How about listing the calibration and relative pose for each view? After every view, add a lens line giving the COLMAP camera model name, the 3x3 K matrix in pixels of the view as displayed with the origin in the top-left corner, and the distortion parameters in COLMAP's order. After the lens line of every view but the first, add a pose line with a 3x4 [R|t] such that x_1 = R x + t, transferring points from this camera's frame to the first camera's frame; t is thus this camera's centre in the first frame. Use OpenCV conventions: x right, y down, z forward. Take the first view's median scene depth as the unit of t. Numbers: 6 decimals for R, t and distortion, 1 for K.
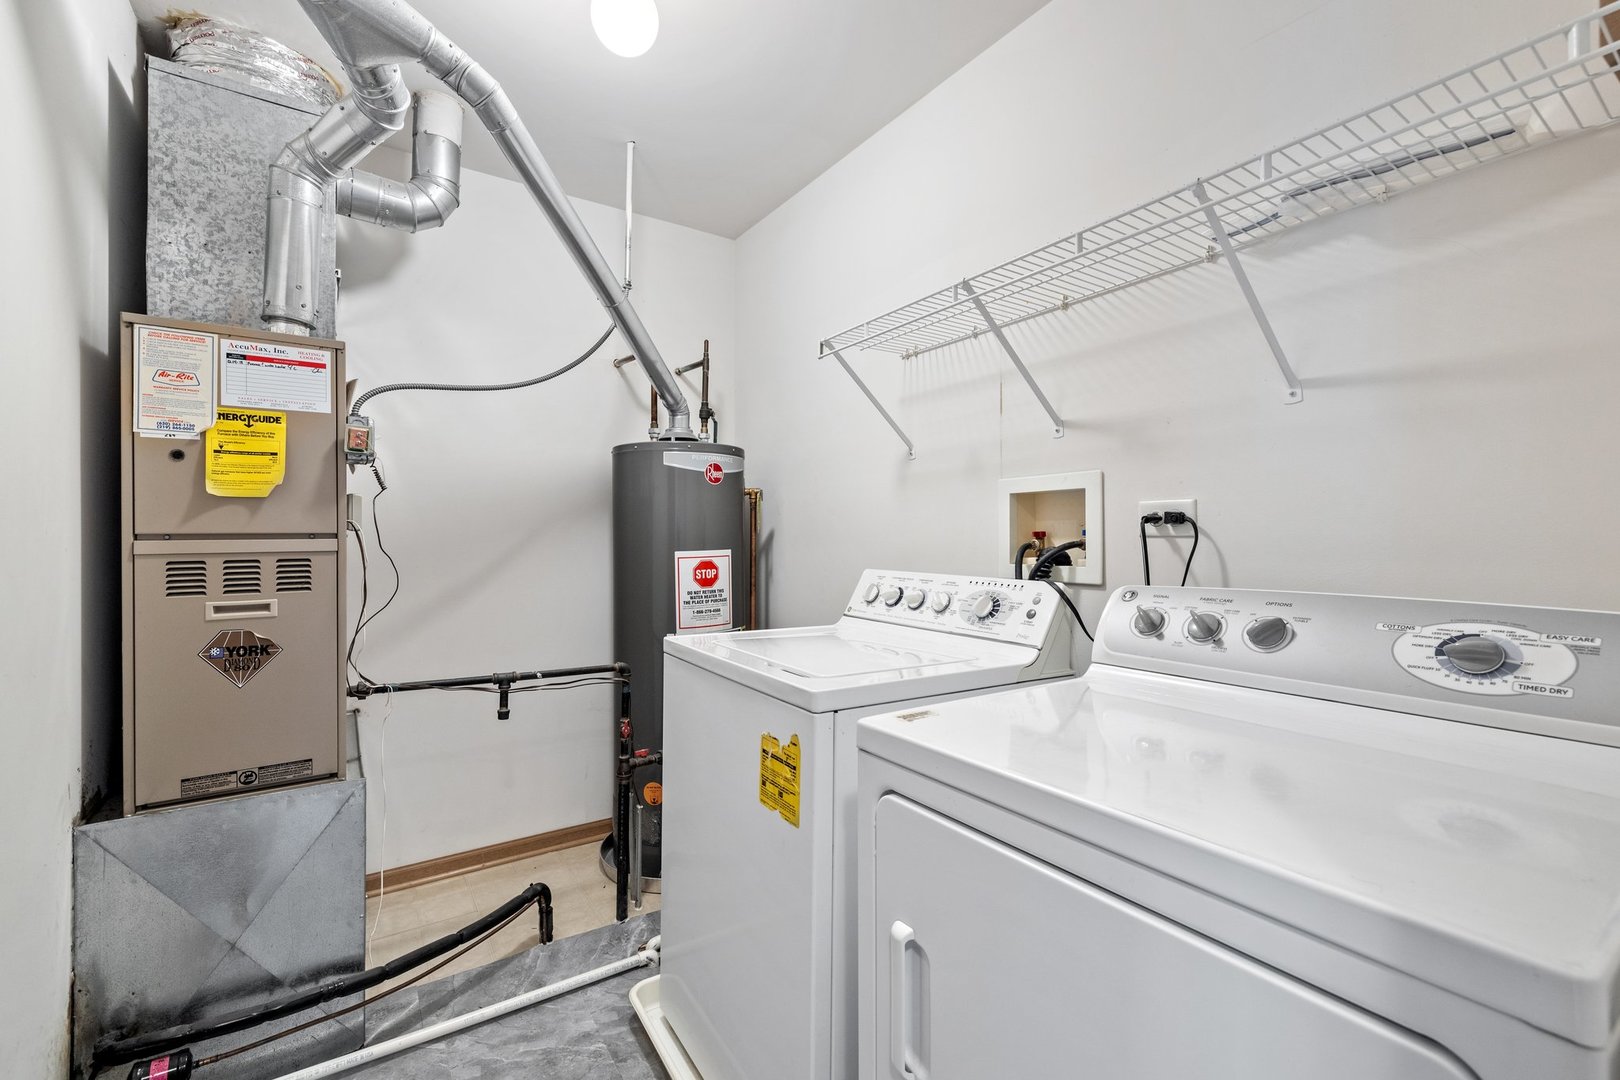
lens RADIAL K [[676.6, 0, 805.6], [0, 676.6, 541.1], [0, 0, 1]] dist [0.004087, 0.000348]
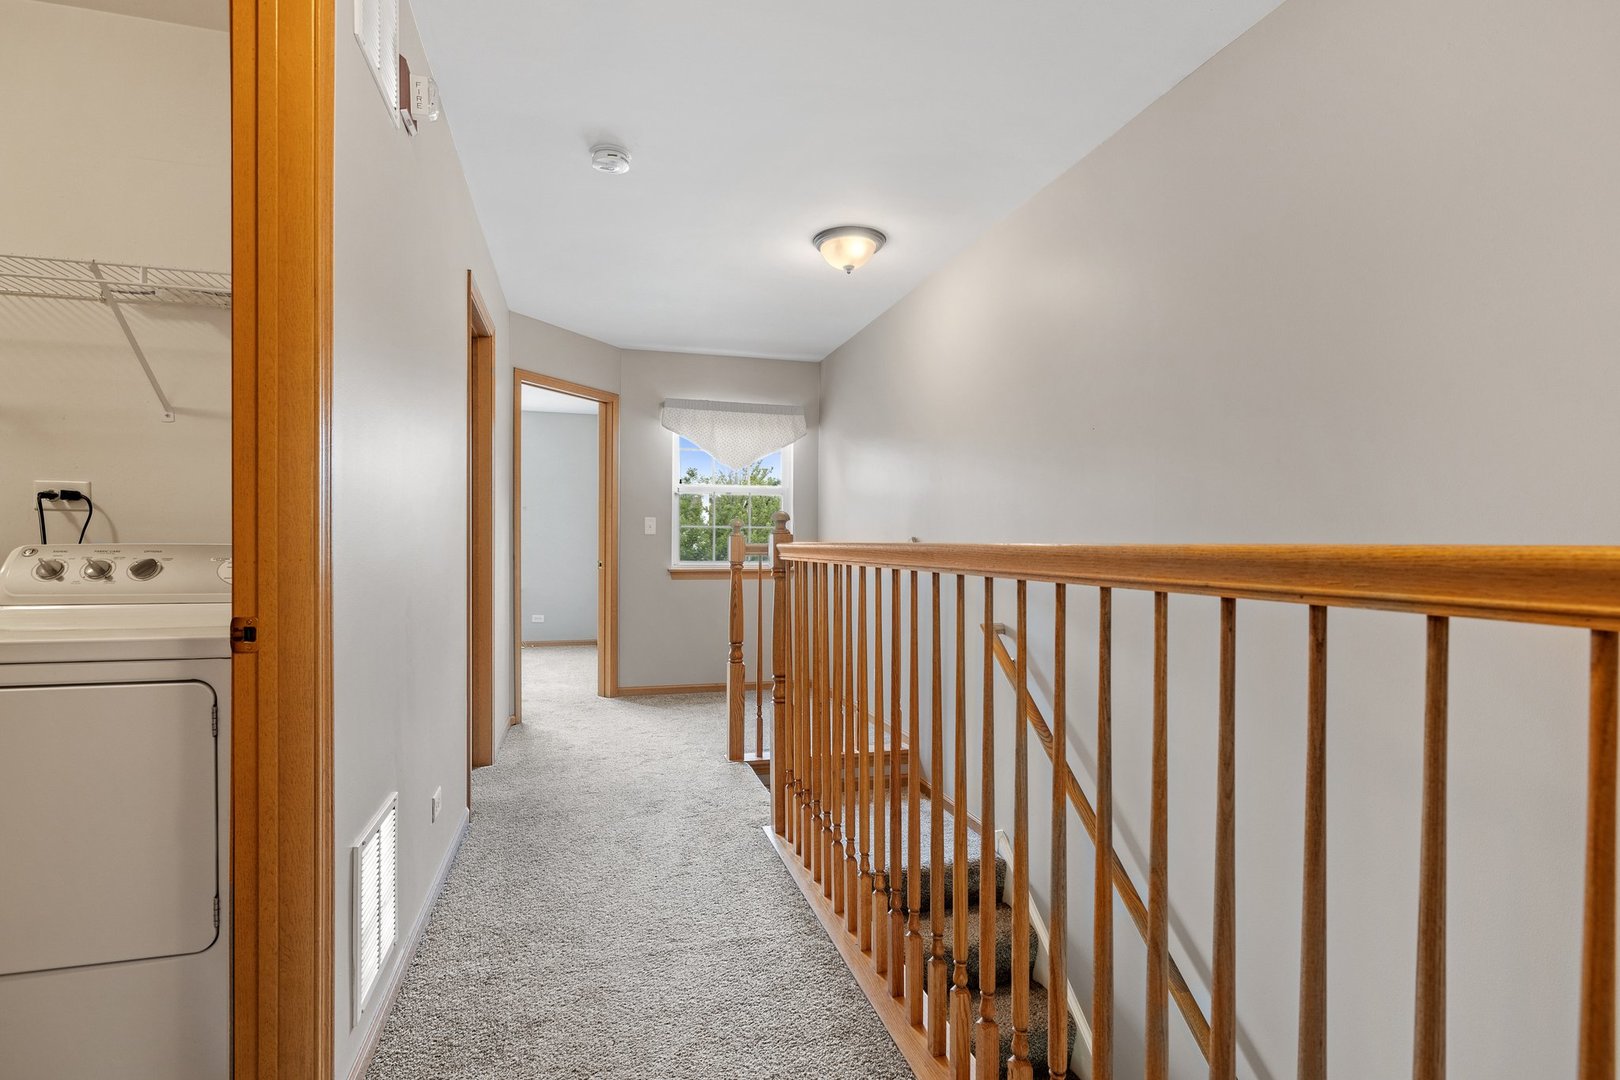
lens RADIAL K [[787.3, 0, 806.4], [0, 787.3, 550.5], [0, 0, 1]] dist [0.002577, 0.000969]
pose [[0.301005, 0.001415, 0.953621, -0.515659], [-0.001595, 0.999998, -0.000980, 0.078655], [-0.953621, -0.001226, 0.301007, -0.868921]]
